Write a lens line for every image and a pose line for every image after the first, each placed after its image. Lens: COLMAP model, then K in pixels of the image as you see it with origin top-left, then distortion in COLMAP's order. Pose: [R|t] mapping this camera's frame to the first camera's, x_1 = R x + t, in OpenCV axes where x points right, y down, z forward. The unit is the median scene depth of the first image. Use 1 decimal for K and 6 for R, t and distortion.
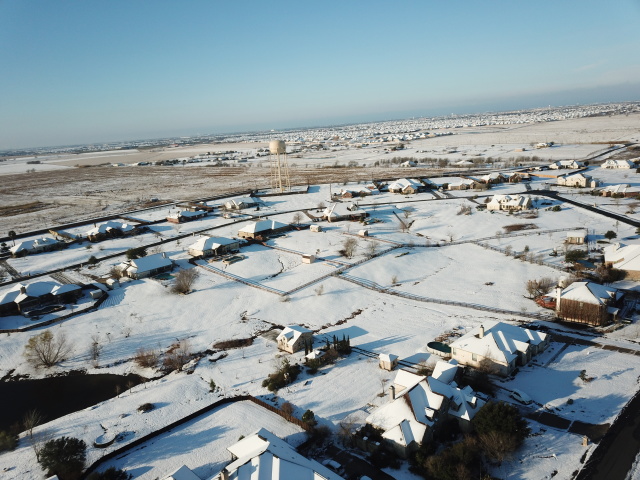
lens RADIAL K [[484.3, 0, 318.4], [0, 484.3, 238.6], [0, 0, 1]] dist [0.032176, -0.034460]
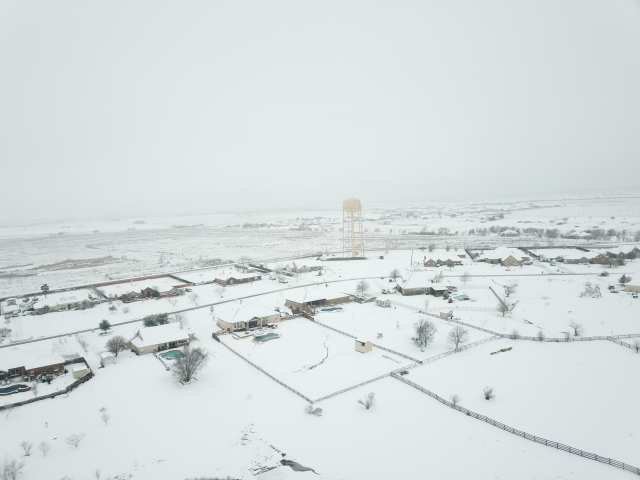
lens RADIAL K [[484.3, 0, 318.4], [0, 484.3, 238.6], [0, 0, 1]] dist [0.032176, -0.034460]
pose [[0.981280, 0.037881, -0.188825, 0.022464], [-0.064169, 0.988750, -0.135117, -0.006959], [0.181583, 0.144704, 0.972671, 0.136338]]
